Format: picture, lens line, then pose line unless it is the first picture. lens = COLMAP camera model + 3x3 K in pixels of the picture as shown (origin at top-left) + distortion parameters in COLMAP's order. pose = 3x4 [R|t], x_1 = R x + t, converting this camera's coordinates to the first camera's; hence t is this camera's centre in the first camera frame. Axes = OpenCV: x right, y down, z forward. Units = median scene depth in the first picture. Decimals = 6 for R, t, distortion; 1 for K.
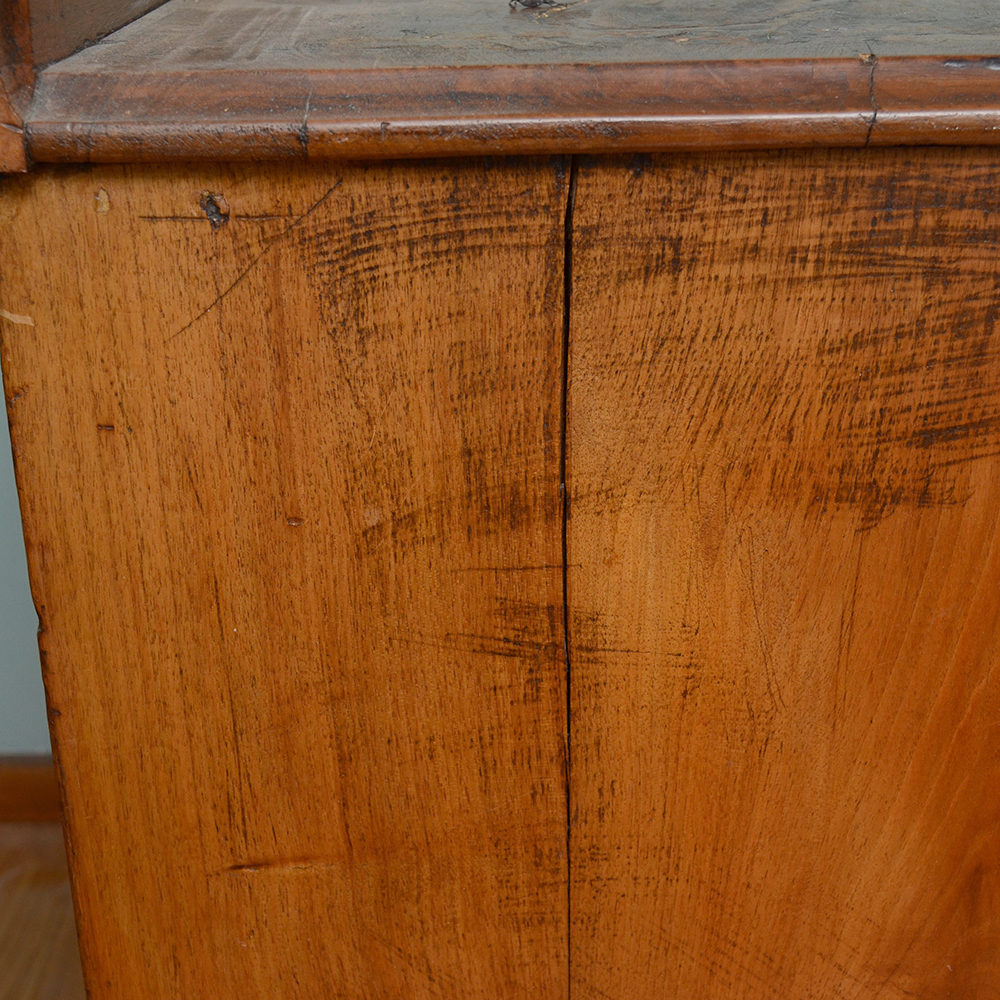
lens RADIAL K [[1861.1, 0, 500.0], [0, 1861.1, 500.0], [0, 0, 1]] dist [-0.071285, -0.045277]
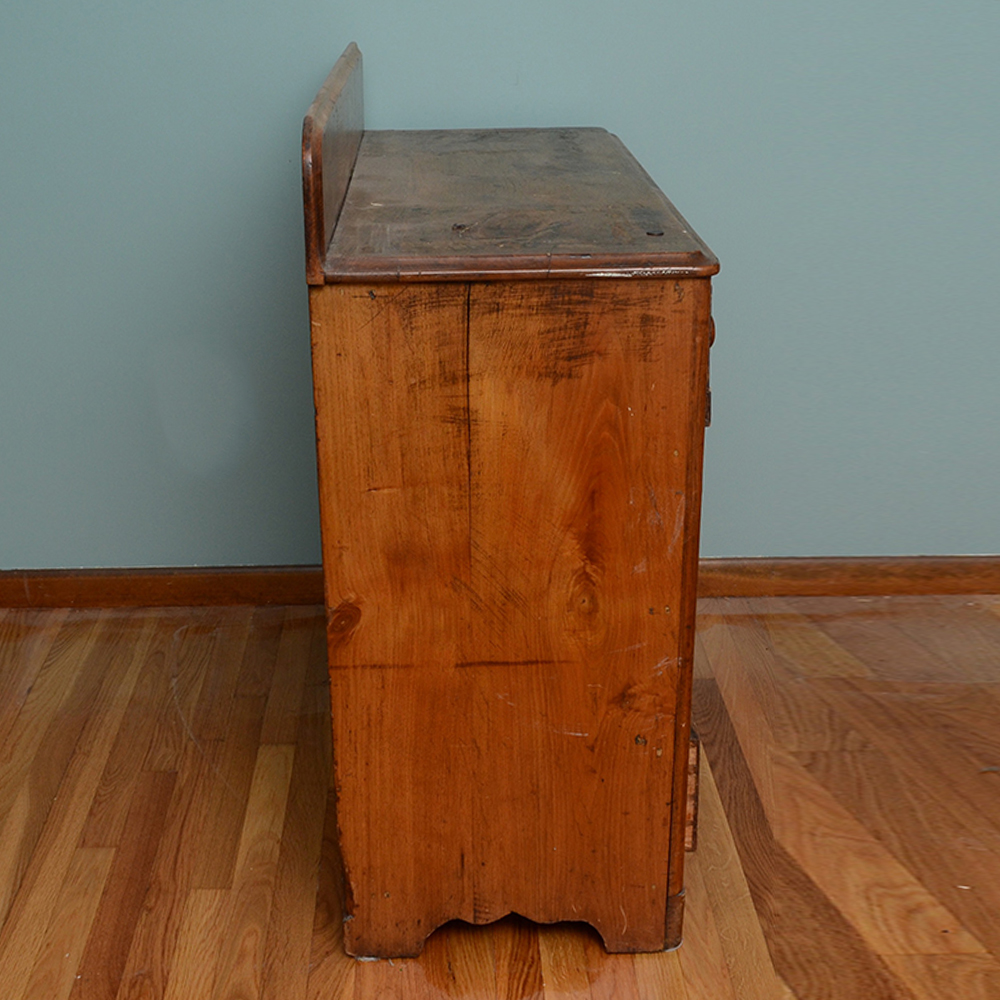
lens RADIAL K [[1701.6, 0, 500.0], [0, 1701.6, 500.0], [0, 0, 1]] dist [-0.146271, -0.098897]
pose [[0.999238, 0.000611, 0.039017, -0.030267], [-0.000348, 0.999977, -0.006733, 0.259415], [-0.039020, 0.006715, 0.999216, -2.246991]]
